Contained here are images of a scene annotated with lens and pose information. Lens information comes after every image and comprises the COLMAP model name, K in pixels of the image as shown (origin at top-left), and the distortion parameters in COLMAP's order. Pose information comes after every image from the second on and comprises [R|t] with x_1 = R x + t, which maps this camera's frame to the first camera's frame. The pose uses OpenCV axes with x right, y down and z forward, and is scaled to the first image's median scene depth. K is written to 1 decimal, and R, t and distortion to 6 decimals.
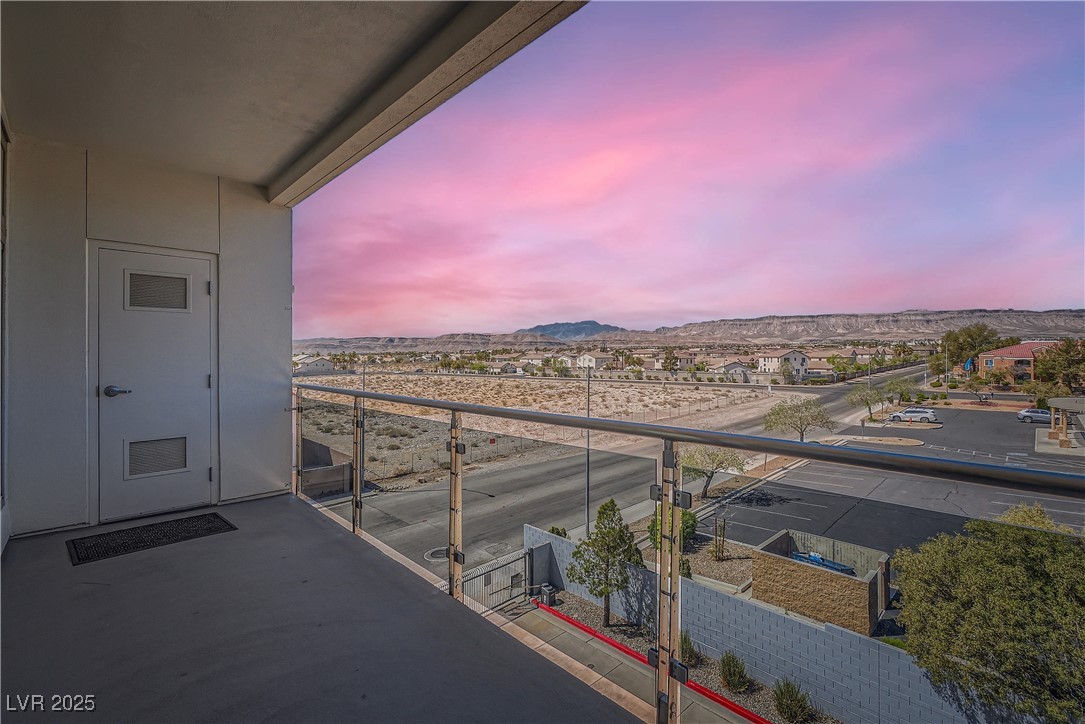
lens RADIAL K [[472.6, 0, 550.6], [0, 472.6, 357.7], [0, 0, 1]] dist [-0.012773, 0.006506]
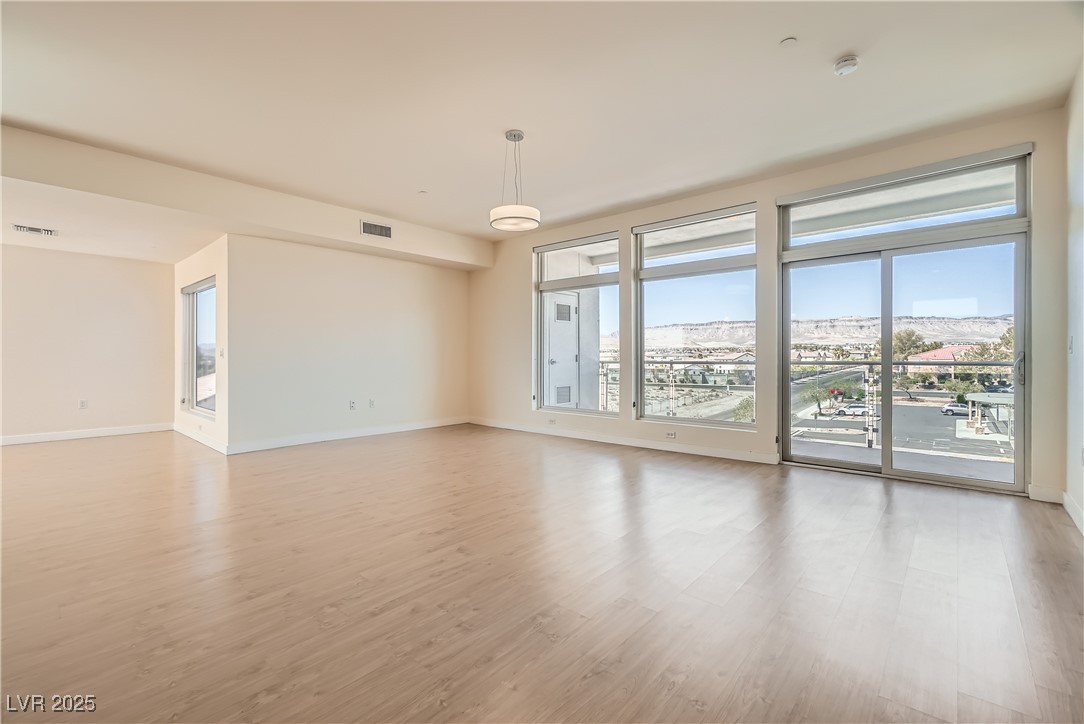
lens RADIAL K [[472.2, 0, 541.6], [0, 472.2, 356.0], [0, 0, 1]] dist [-0.012773, 0.006506]
pose [[0.996893, 0.000030, 0.078772, -0.035567], [0.000904, 0.999930, -0.011819, 0.003234], [-0.078767, 0.011854, 0.996823, -0.034233]]
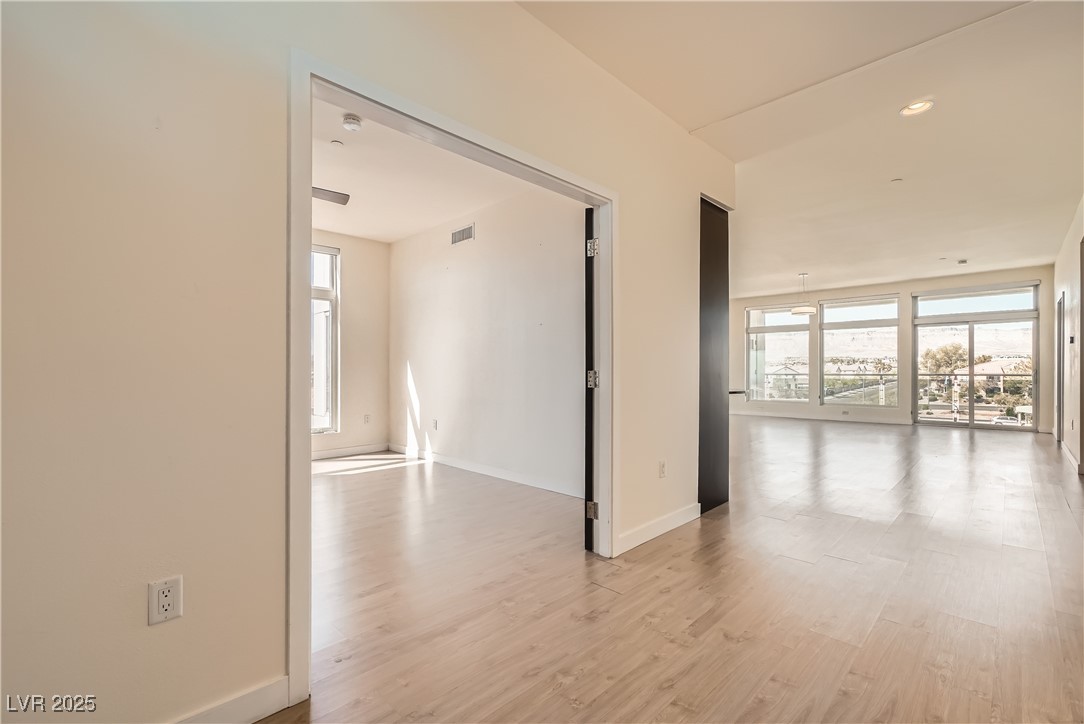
lens RADIAL K [[472.2, 0, 539.5], [0, 472.2, 370.7], [0, 0, 1]] dist [-0.012773, 0.006506]
pose [[0.999788, -0.001245, 0.020532, -0.094133], [0.001456, 0.999947, -0.010229, 0.003613], [-0.020519, 0.010256, 0.999737, -0.090788]]
